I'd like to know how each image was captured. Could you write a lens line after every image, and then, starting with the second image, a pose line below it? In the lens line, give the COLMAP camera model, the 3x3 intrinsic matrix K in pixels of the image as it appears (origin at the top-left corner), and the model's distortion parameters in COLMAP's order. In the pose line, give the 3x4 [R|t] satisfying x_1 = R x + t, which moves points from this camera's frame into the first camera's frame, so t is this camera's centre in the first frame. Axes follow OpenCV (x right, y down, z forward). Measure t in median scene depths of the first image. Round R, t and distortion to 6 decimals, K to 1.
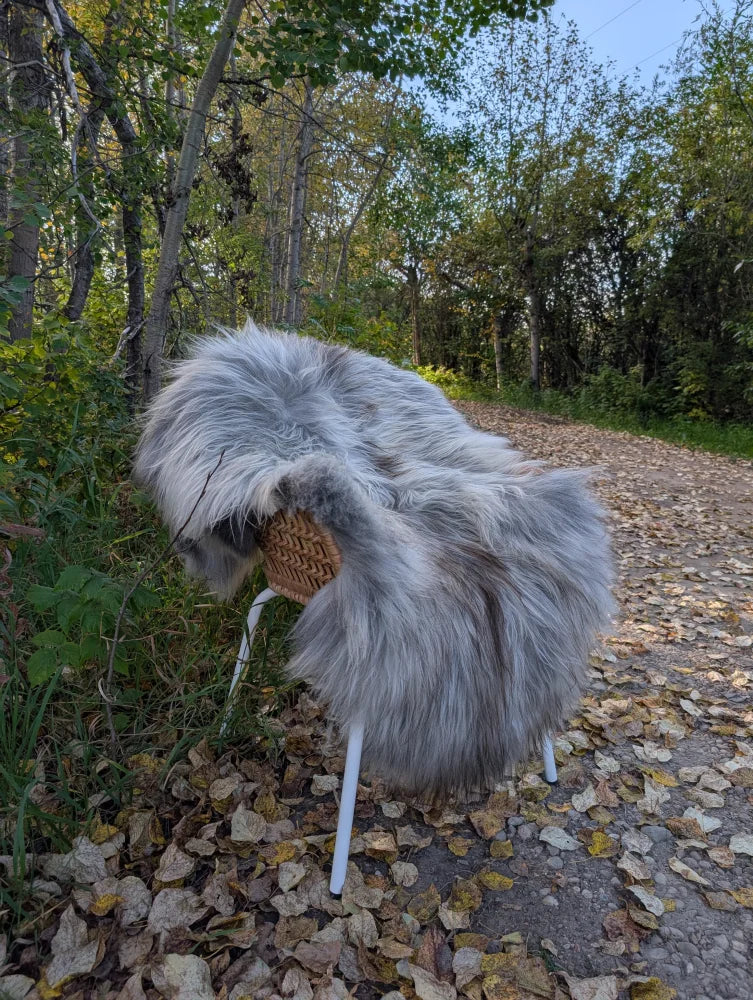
lens RADIAL K [[731.0, 0, 373.5], [0, 731.0, 500.2], [0, 0, 1]] dist [0.037565, -0.040072]
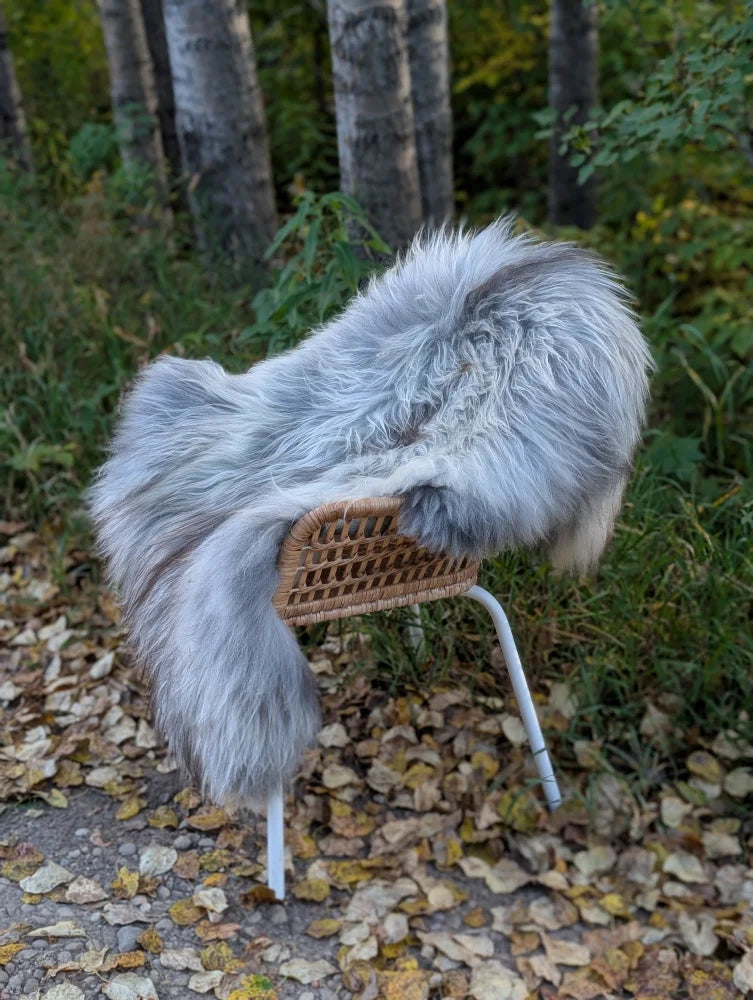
lens RADIAL K [[1453.6, 0, 360.1], [0, 1453.6, 498.8], [0, 0, 1]] dist [0.161907, -0.685326]
pose [[-0.239869, 0.343488, -0.908008, 1.585885], [-0.171739, 0.905549, 0.387927, -0.635648], [0.955494, 0.248993, -0.158223, 1.350734]]
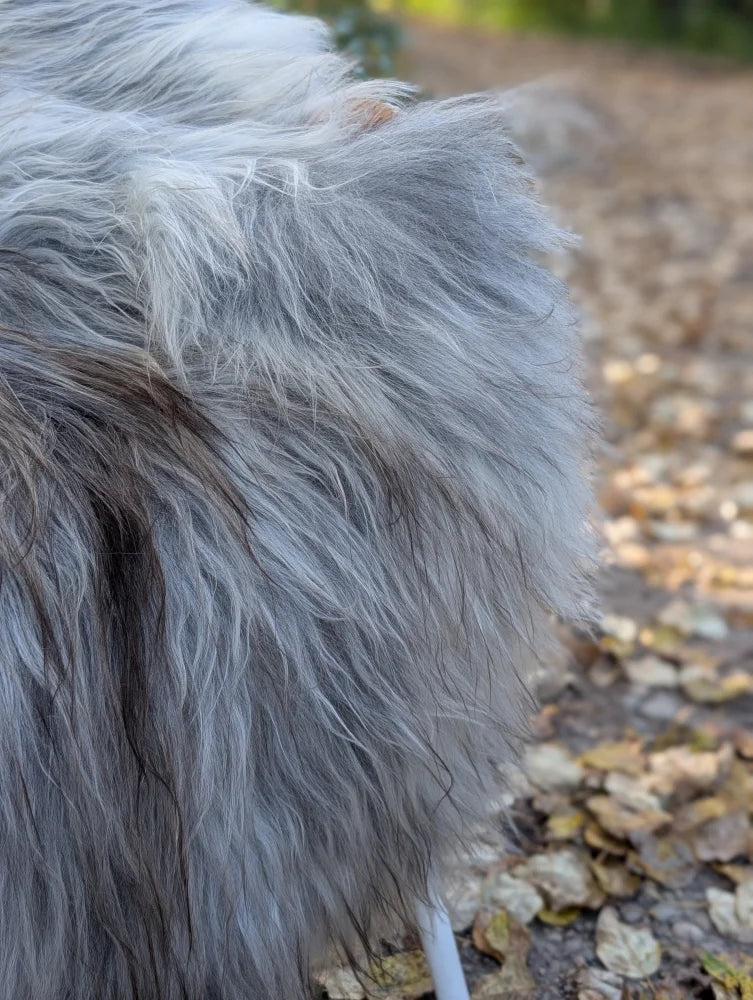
lens RADIAL K [[1451.3, 0, 367.3], [0, 1451.3, 493.3], [0, 0, 1]] dist [0.226489, -0.954972]
pose [[0.999615, -0.027706, 0.001461, 0.228524], [0.027137, 0.987339, 0.156285, 0.024796], [-0.005773, -0.156185, 0.987711, 0.379593]]
